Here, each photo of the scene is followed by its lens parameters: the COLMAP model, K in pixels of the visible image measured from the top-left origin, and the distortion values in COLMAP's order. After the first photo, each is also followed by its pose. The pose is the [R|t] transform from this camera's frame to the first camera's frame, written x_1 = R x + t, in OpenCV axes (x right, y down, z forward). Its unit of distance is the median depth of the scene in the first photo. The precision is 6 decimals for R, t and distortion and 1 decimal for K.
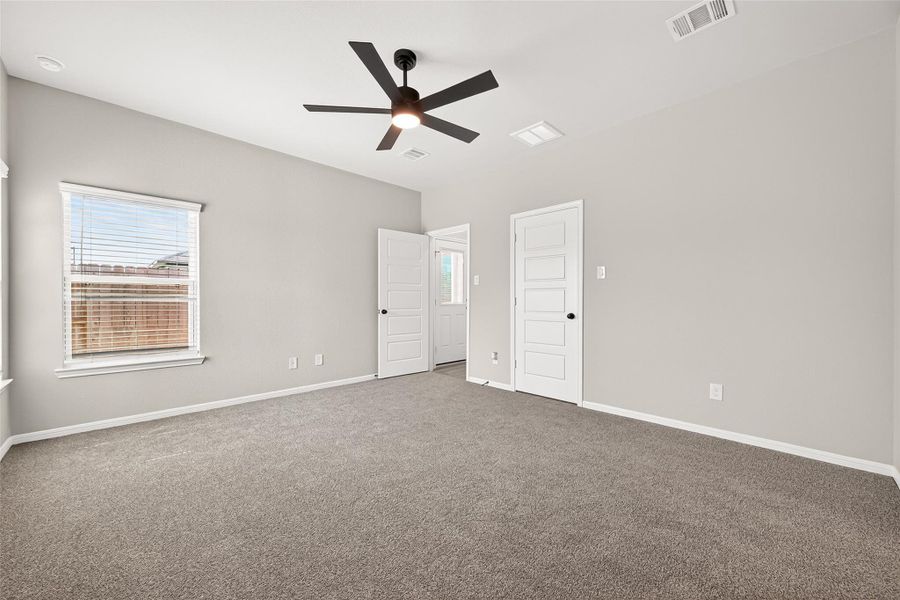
lens RADIAL K [[345.0, 0, 451.5], [0, 345.0, 302.0], [0, 0, 1]] dist [-0.006793, 0.000304]
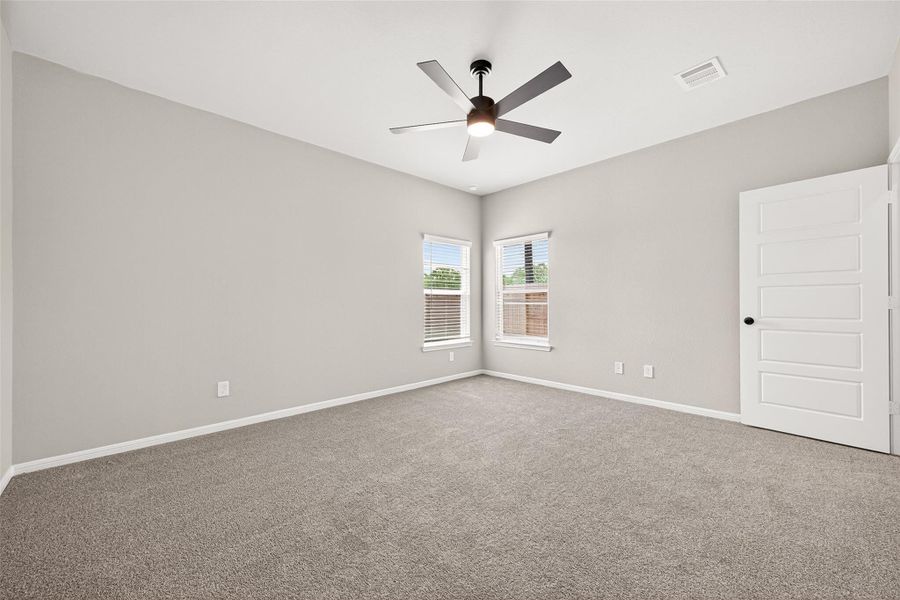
lens RADIAL K [[345.0, 0, 451.5], [0, 345.0, 302.0], [0, 0, 1]] dist [-0.006793, 0.000304]
pose [[-0.014228, -0.004924, -0.999887, 0.599325], [-0.002257, 0.999985, -0.004893, -0.003248], [0.999896, 0.002187, -0.014239, 0.622990]]
